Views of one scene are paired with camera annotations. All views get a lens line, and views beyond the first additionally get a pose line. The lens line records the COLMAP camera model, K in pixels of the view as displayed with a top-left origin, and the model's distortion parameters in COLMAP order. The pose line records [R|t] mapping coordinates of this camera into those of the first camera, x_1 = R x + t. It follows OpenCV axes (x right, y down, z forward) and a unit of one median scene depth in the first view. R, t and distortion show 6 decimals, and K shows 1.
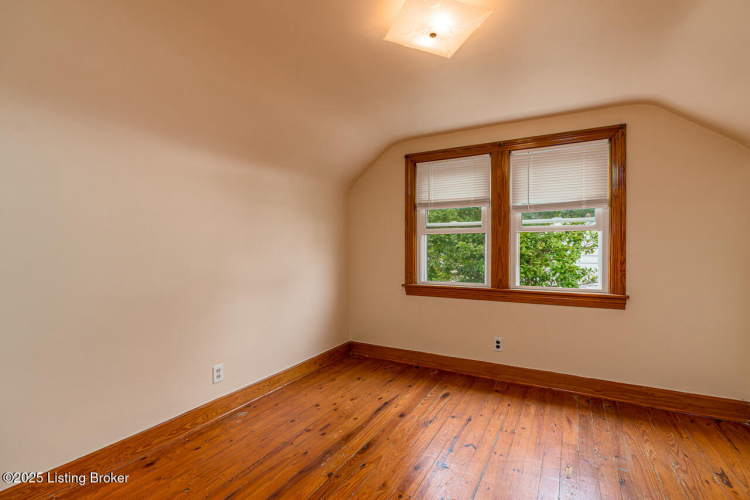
lens RADIAL K [[355.3, 0, 375.0], [0, 355.3, 250.0], [0, 0, 1]] dist [-0.007474, 0.000331]
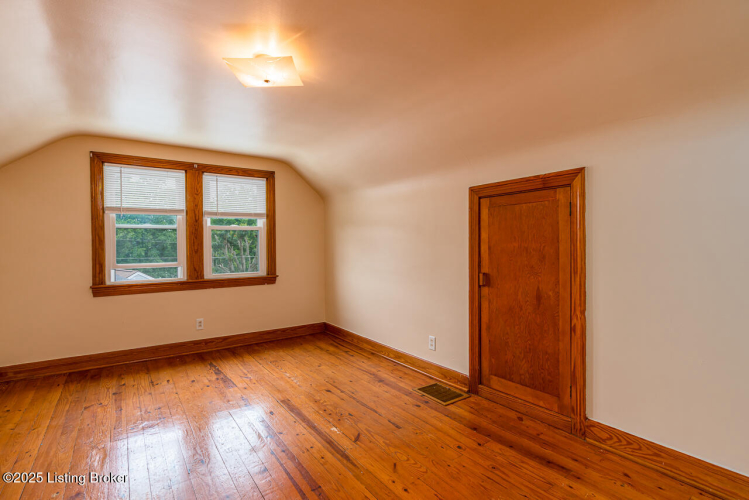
lens RADIAL K [[354.8, 0, 374.5], [0, 354.8, 250.0], [0, 0, 1]] dist [-0.007474, 0.000331]
pose [[0.428989, -0.012936, 0.903217, -0.486699], [0.024468, 0.999697, 0.002697, 0.015683], [-0.902978, 0.020943, 0.429175, -0.105961]]
